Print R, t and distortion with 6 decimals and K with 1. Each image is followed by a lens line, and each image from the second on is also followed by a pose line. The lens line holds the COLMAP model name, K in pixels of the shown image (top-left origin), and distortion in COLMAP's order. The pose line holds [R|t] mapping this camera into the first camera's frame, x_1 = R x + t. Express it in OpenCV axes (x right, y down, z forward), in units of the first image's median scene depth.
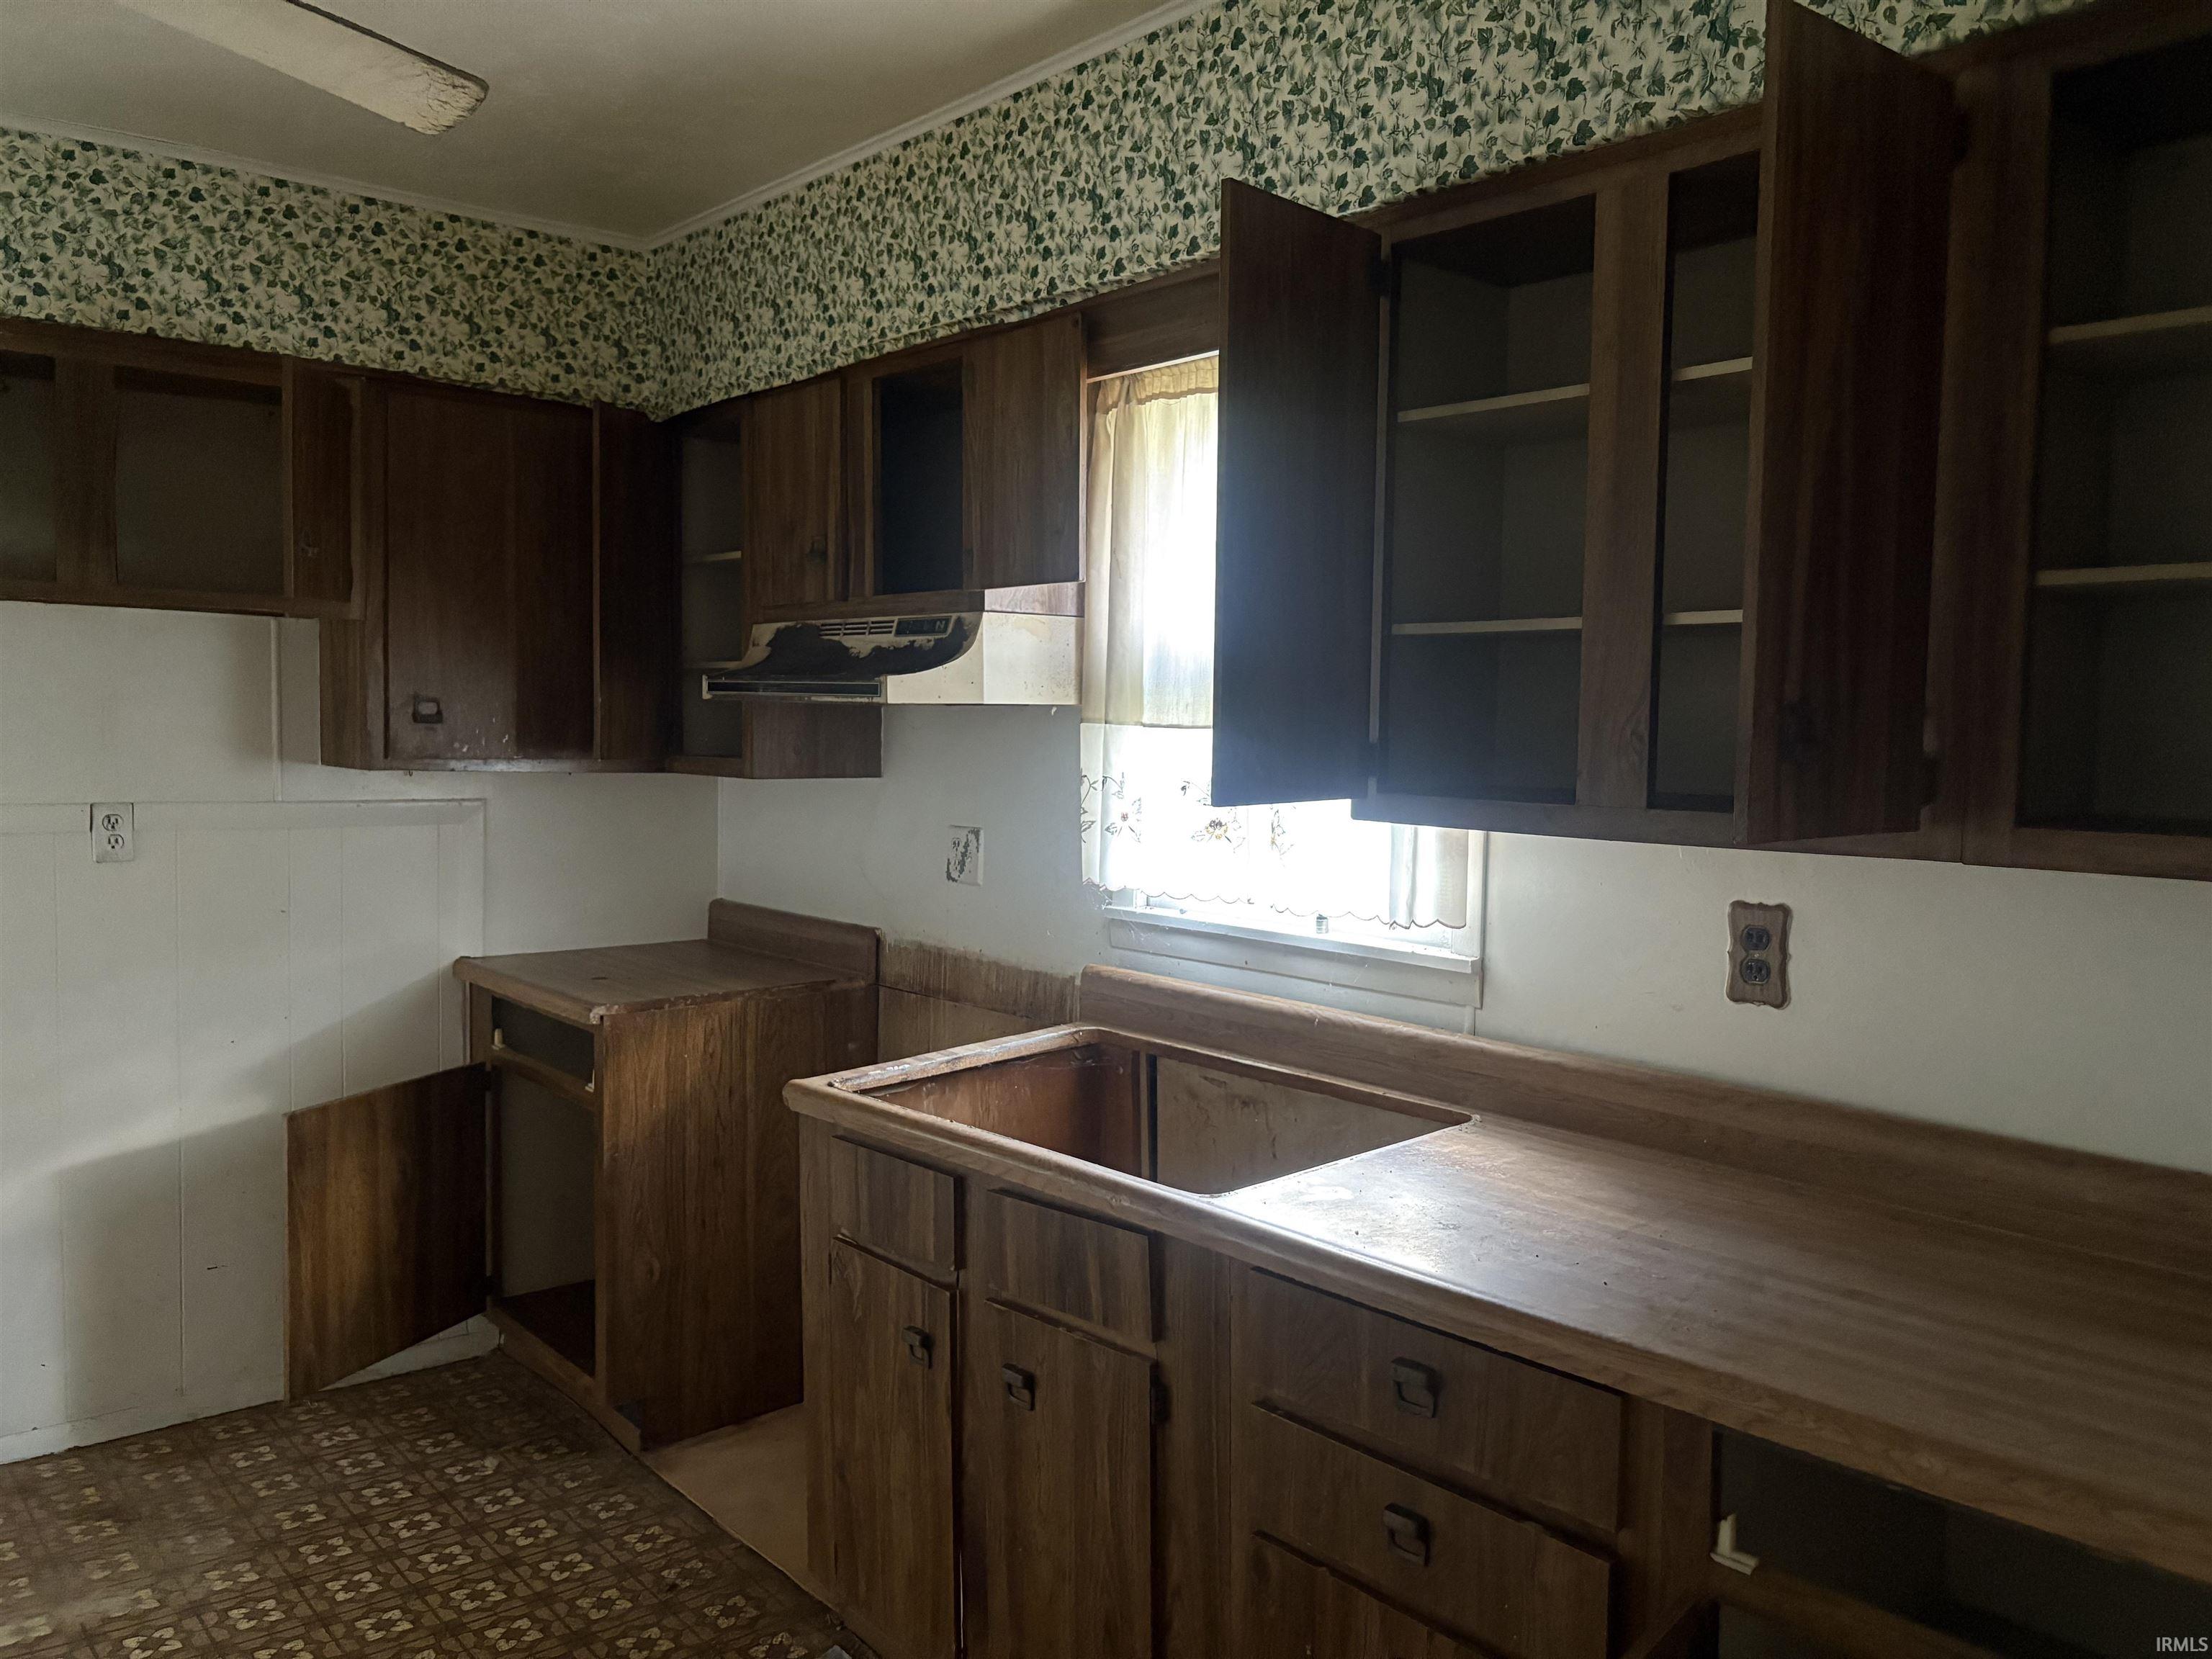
lens RADIAL K [[1726.0, 0, 1106.0], [0, 1726.0, 829.5], [0, 0, 1]] dist [0.045642, -0.008958]
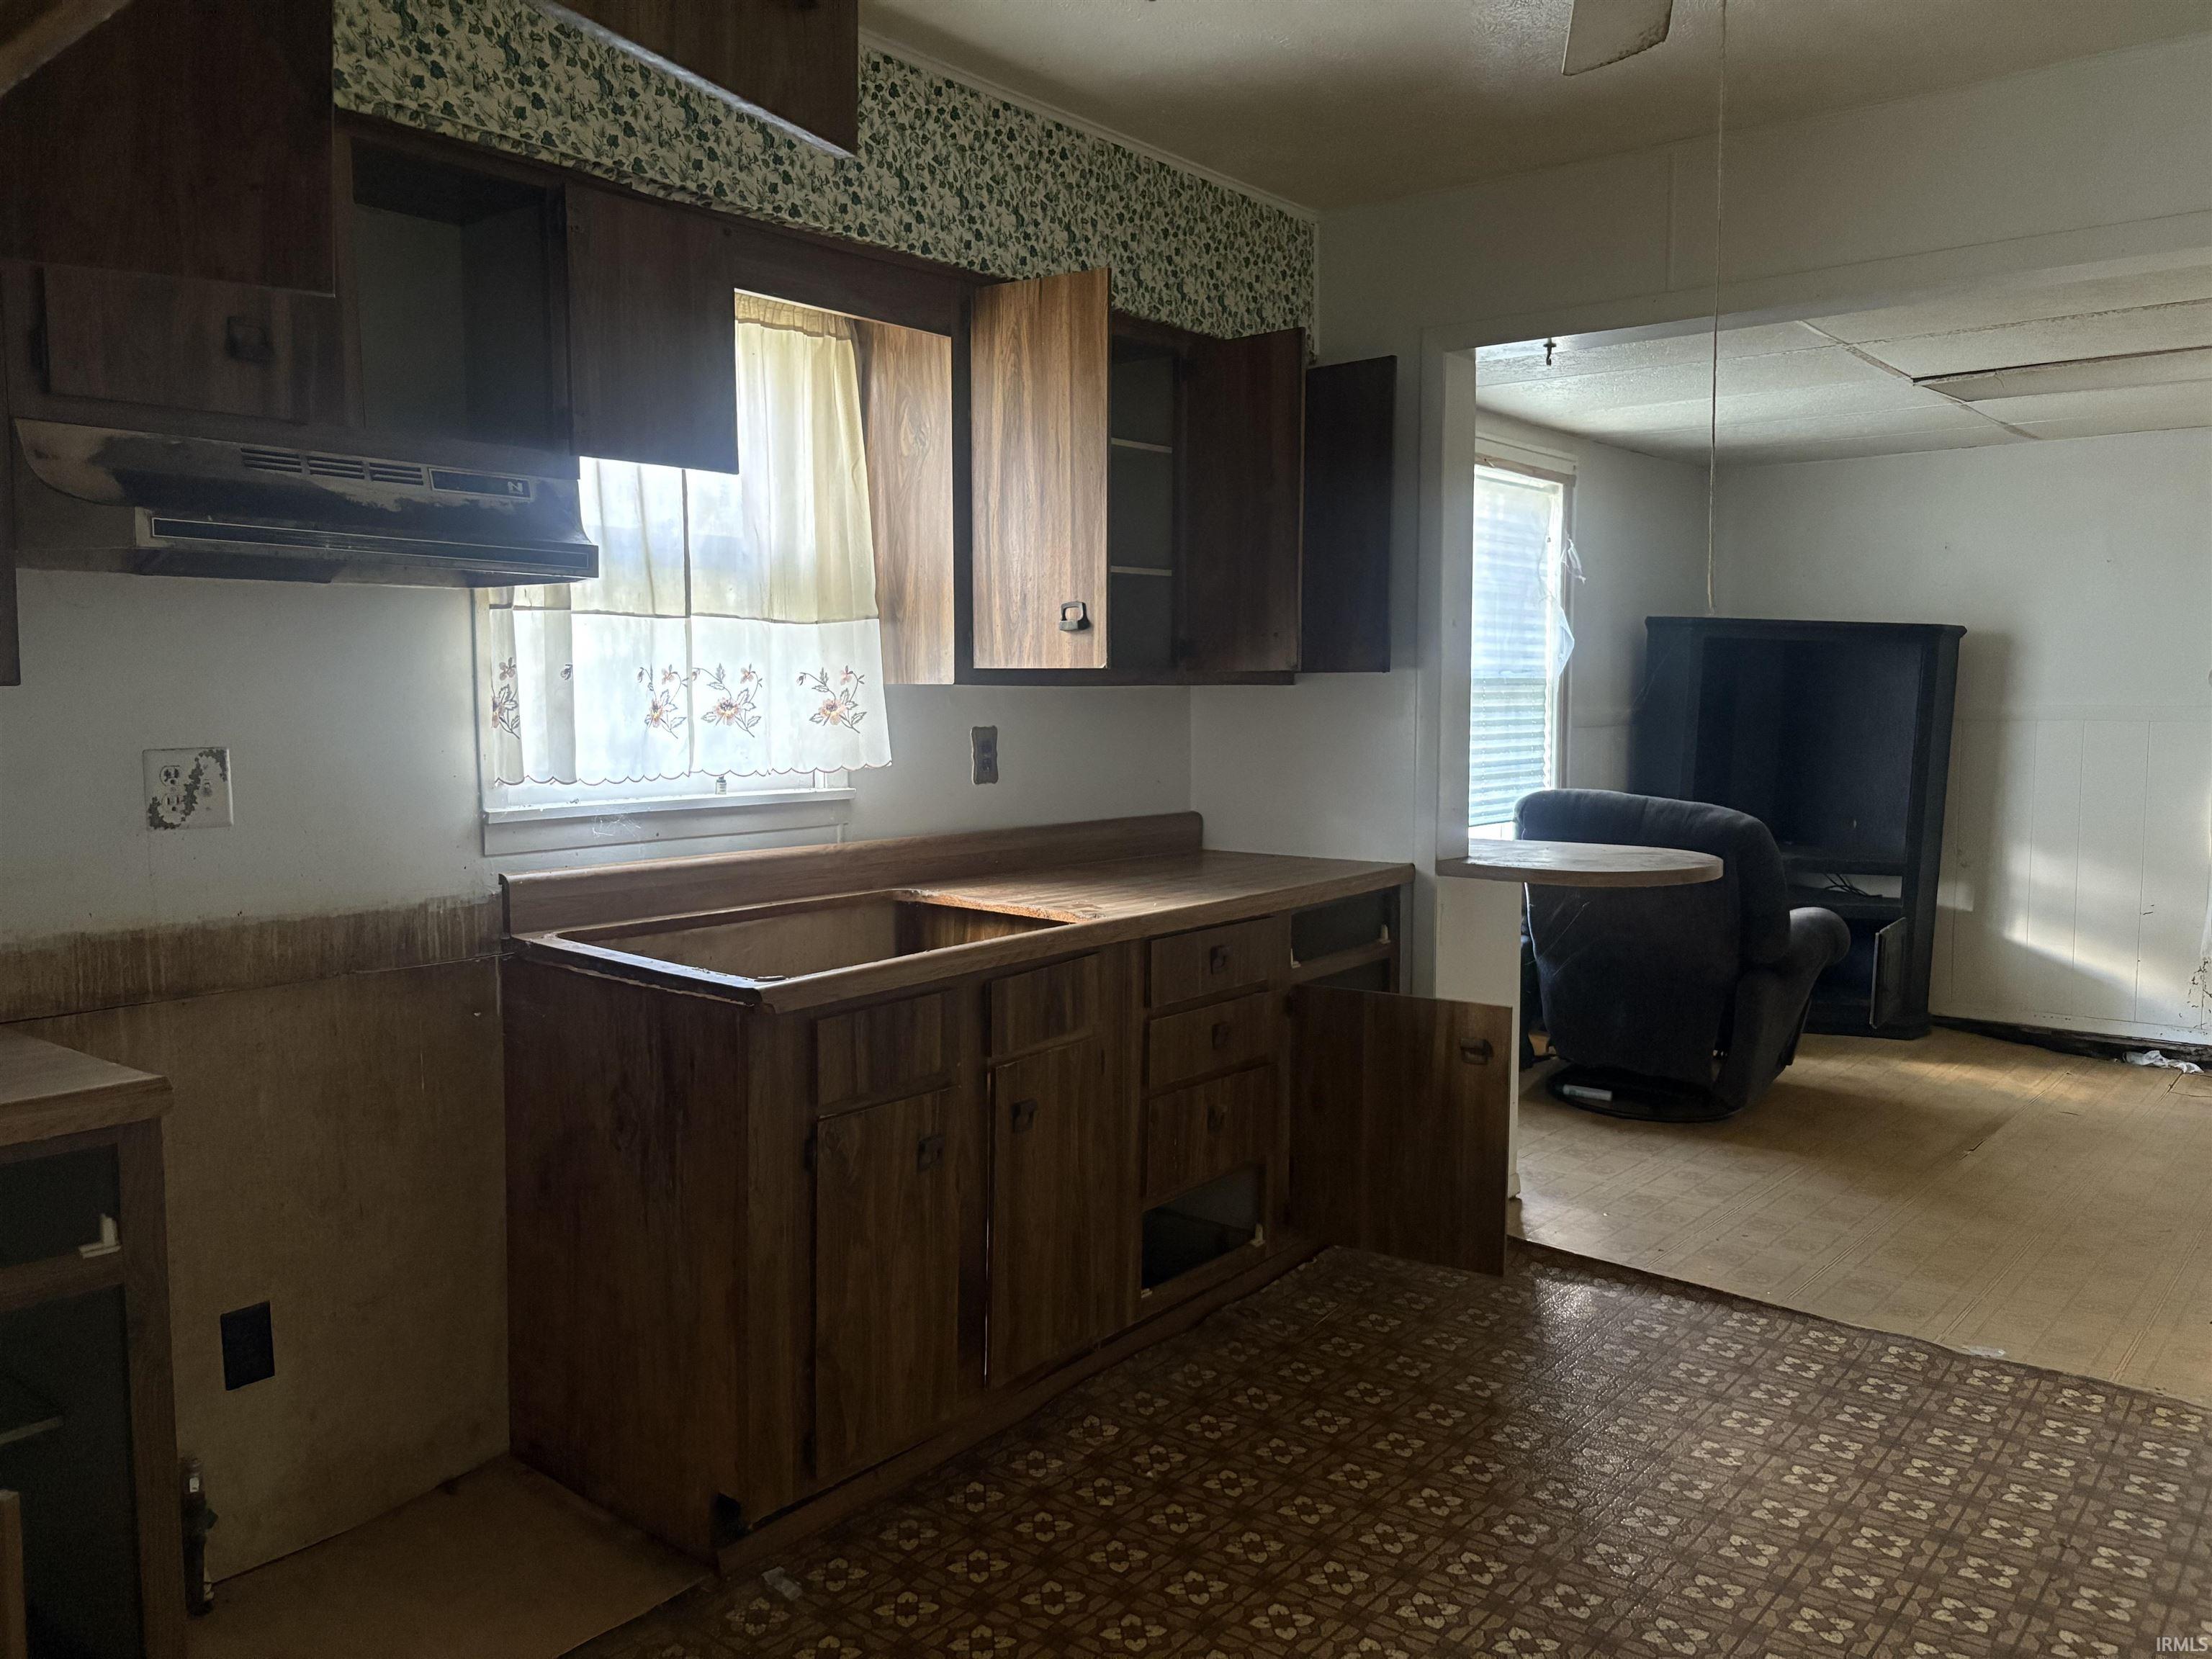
lens RADIAL K [[1726.0, 0, 1106.0], [0, 1726.0, 829.5], [0, 0, 1]] dist [0.045642, -0.008958]
pose [[-0.198334, -0.085922, 0.976361, -1.114831], [0.071476, 0.992230, 0.101838, -0.019175], [-0.977525, 0.089984, -0.190652, 0.984979]]
